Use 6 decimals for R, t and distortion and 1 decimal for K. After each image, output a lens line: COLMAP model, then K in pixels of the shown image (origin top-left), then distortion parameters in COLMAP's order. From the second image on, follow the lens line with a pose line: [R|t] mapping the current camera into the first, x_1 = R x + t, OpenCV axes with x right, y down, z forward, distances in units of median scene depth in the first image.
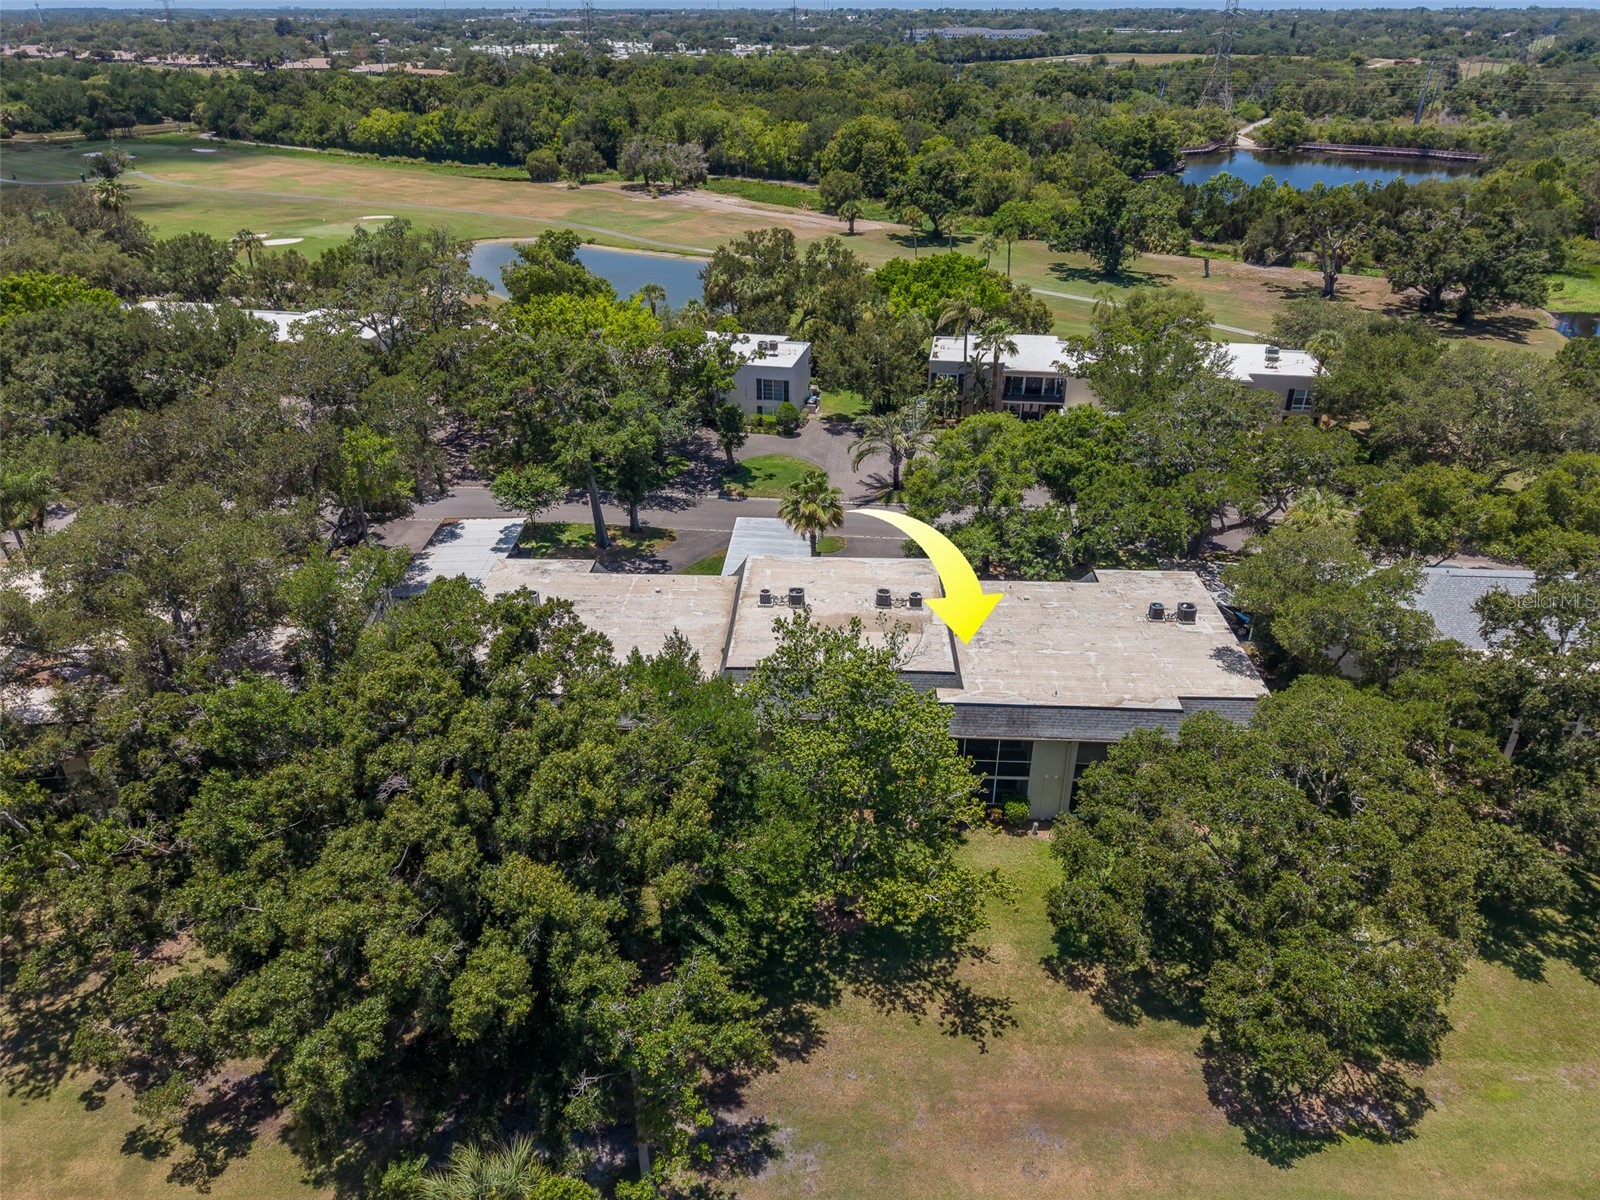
lens RADIAL K [[1092.8, 0, 798.3], [0, 1092.8, 597.3], [0, 0, 1]] dist [0.022527, -0.018847]
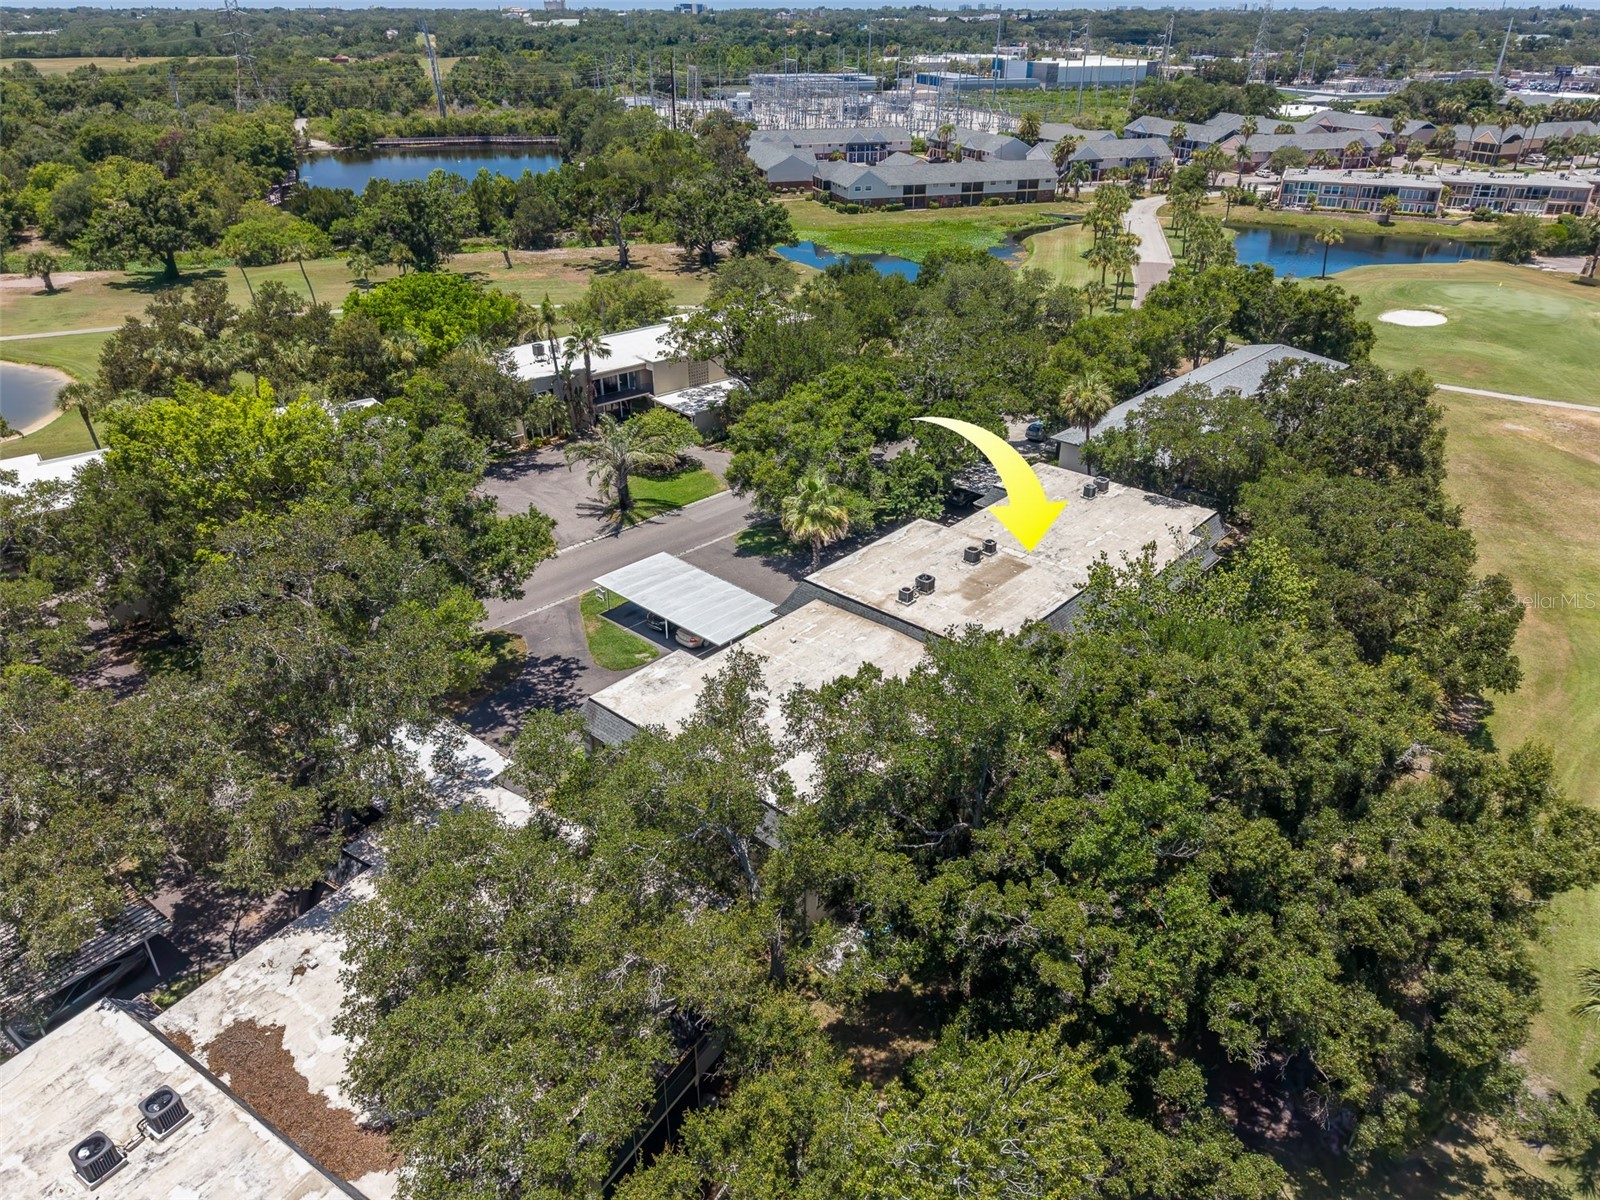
lens RADIAL K [[1092.8, 0, 798.3], [0, 1092.8, 597.3], [0, 0, 1]] dist [0.022527, -0.018847]
pose [[0.638789, -0.364719, 0.677443, -0.185628], [0.364099, 0.918968, 0.151427, -0.044388], [-0.677777, 0.149926, 0.719820, 0.081668]]
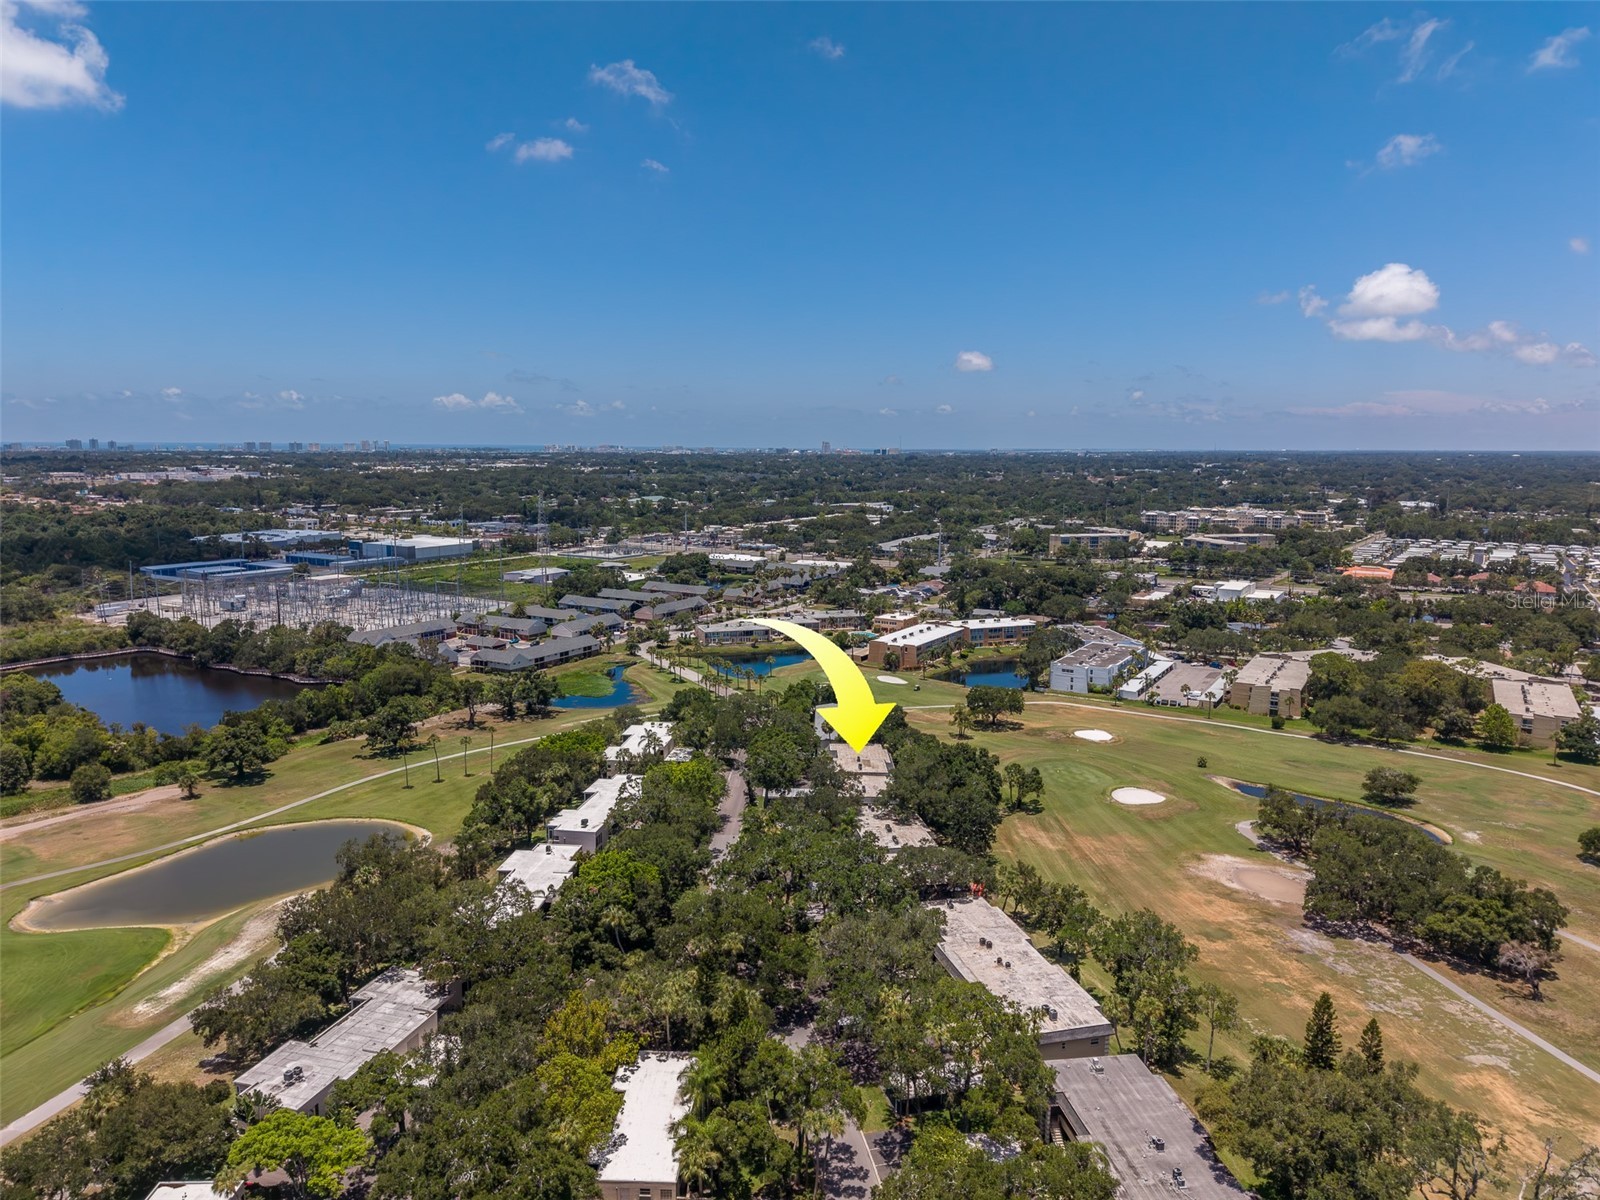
lens RADIAL K [[1096.7, 0, 780.8], [0, 1096.7, 601.9], [0, 0, 1]] dist [0.091320, -0.082952]
pose [[-0.029085, -0.150571, 0.988171, -1.023023], [0.470195, 0.870326, 0.146454, -0.328623], [-0.882083, 0.468893, 0.045484, 0.181990]]
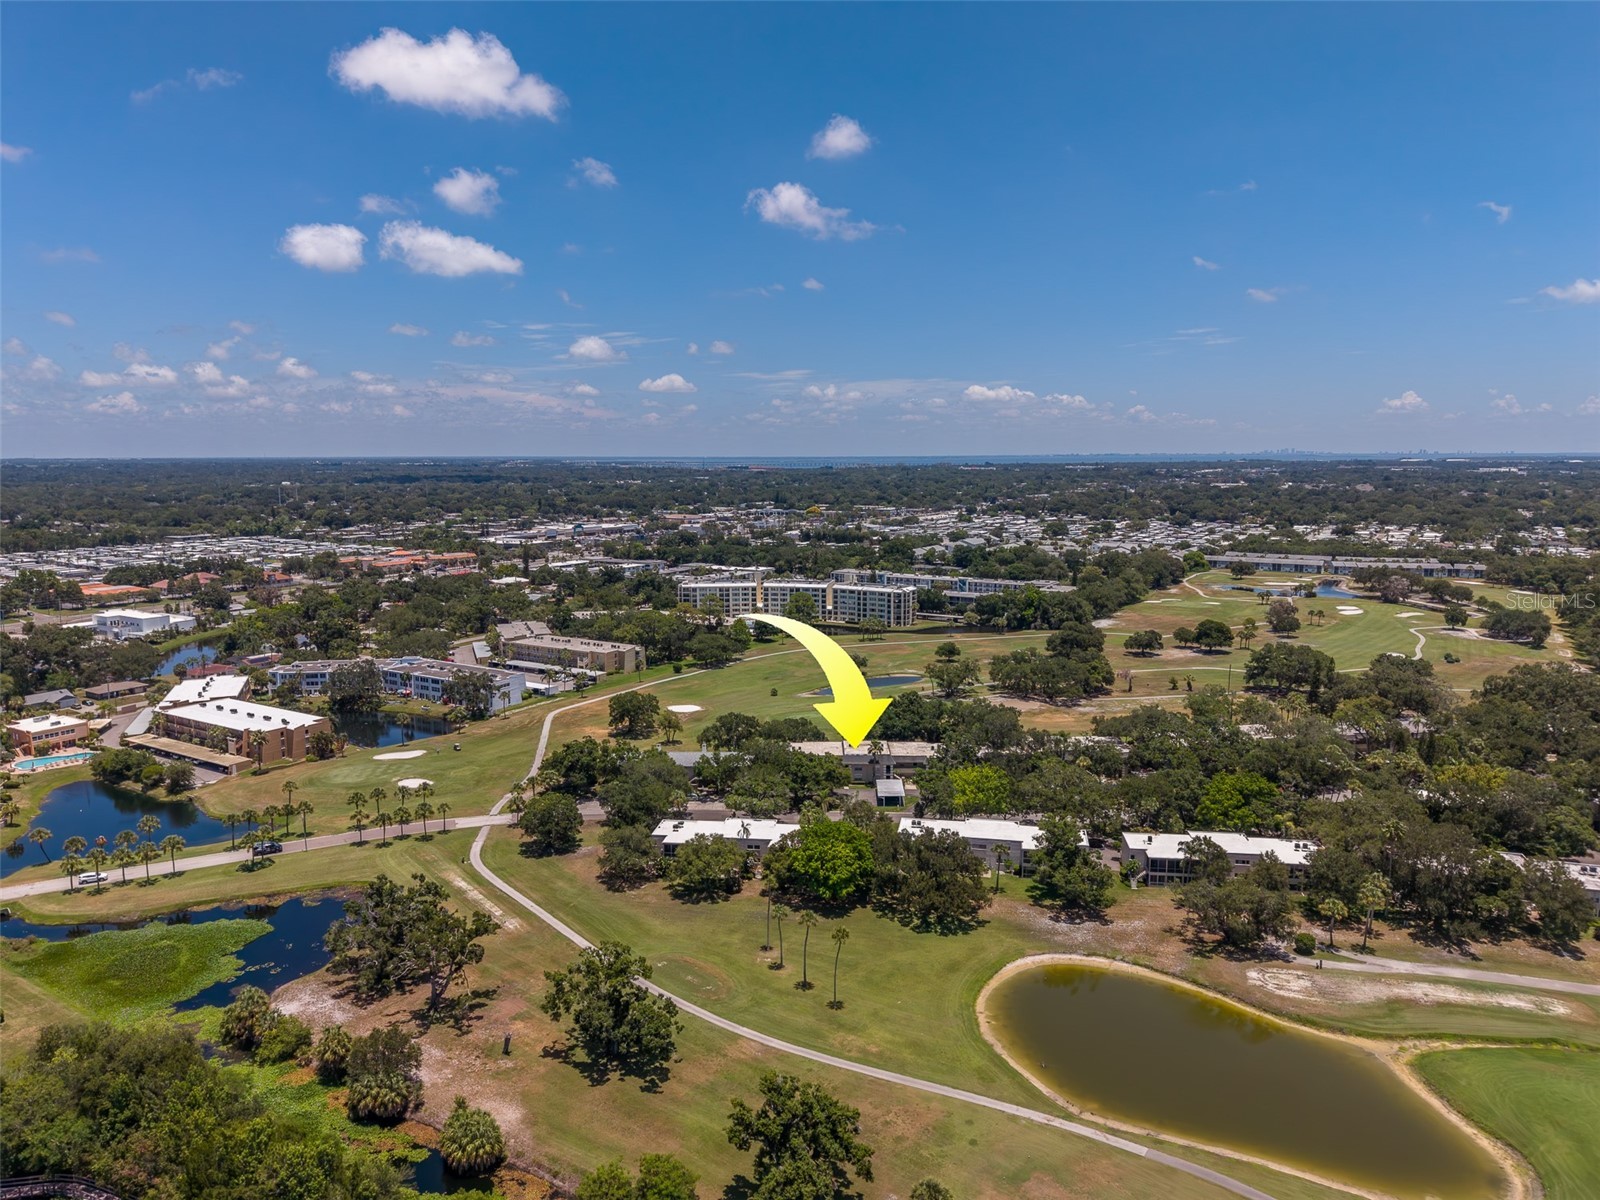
lens RADIAL K [[1080.2, 0, 802.1], [0, 1080.2, 597.3], [0, 0, 1]] dist [0.027692, -0.020977]
pose [[-0.999450, 0.005557, -0.032691, 0.111432], [-0.014730, 0.808858, 0.587819, -0.778805], [0.029710, 0.587977, -0.808332, 1.048862]]
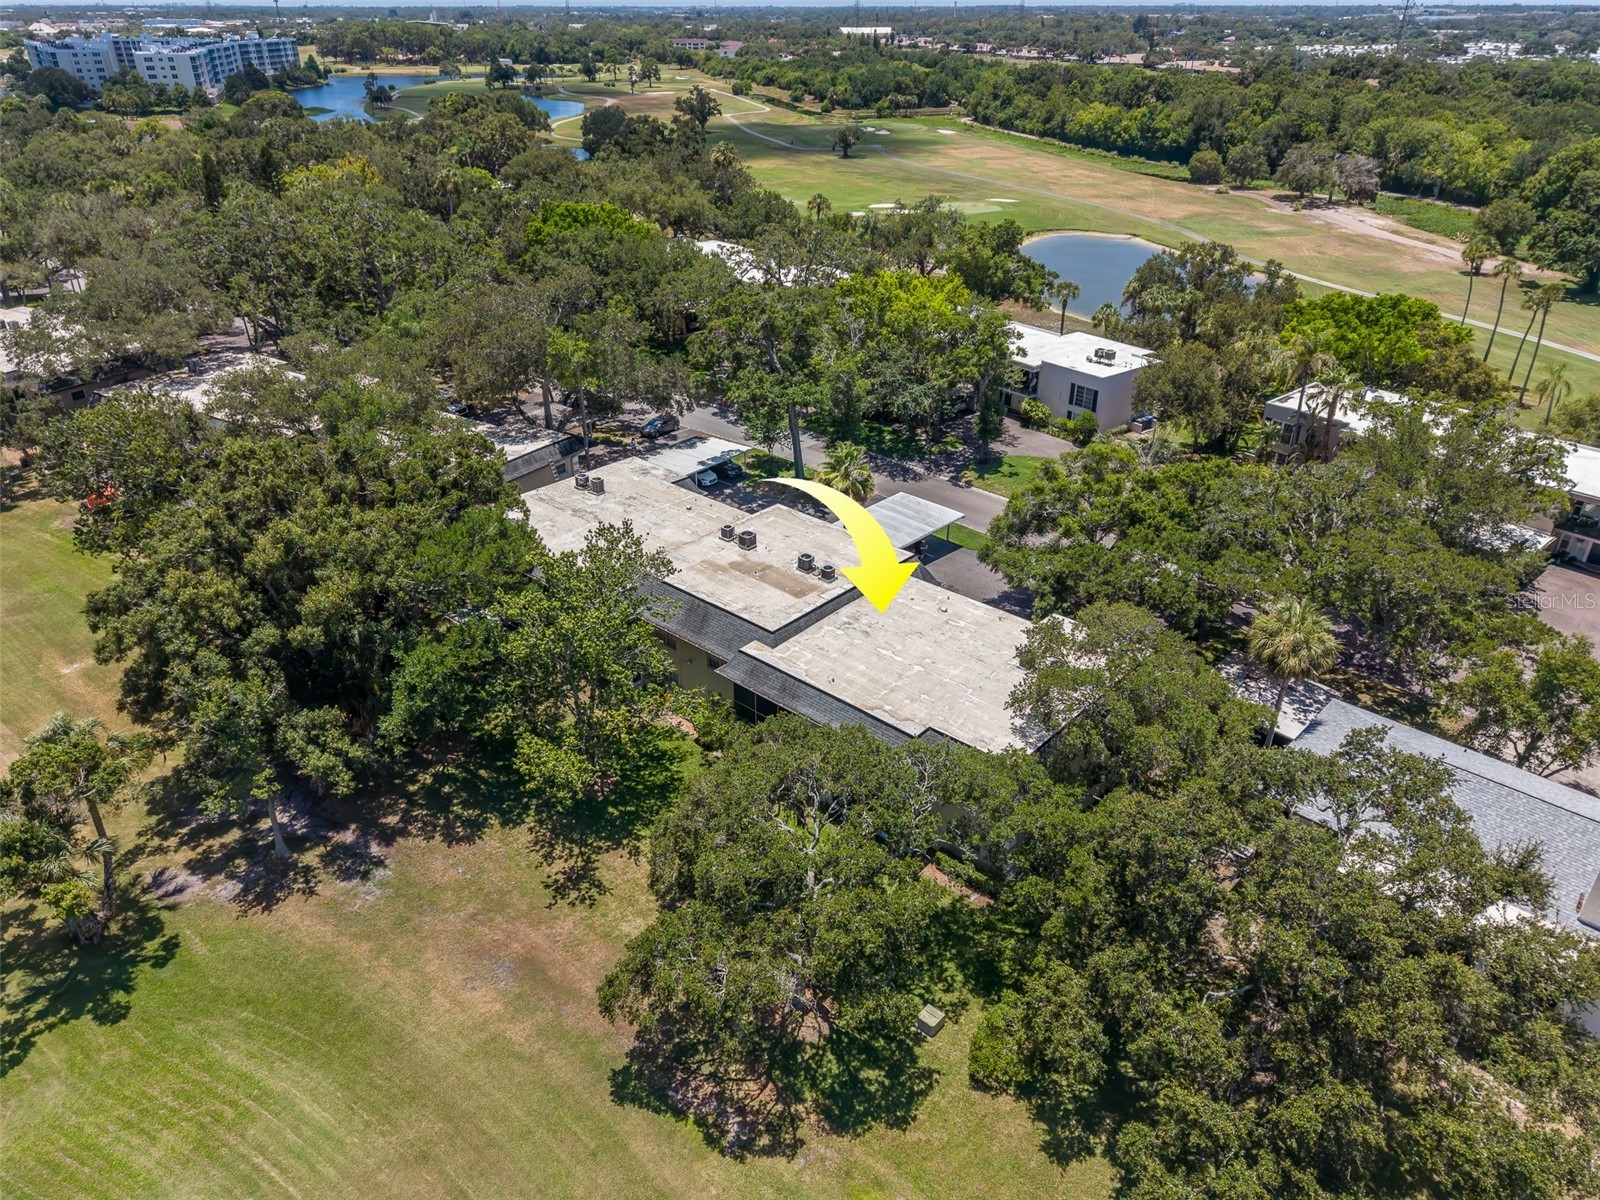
lens RADIAL K [[1086.9, 0, 792.4], [0, 1086.9, 606.6], [0, 0, 1]] dist [0.011980, -0.003073]
pose [[0.766950, 0.311156, -0.561222, 0.161468], [-0.304968, 0.946235, 0.107858, -0.016121], [0.564609, 0.088433, 0.820608, 0.029844]]
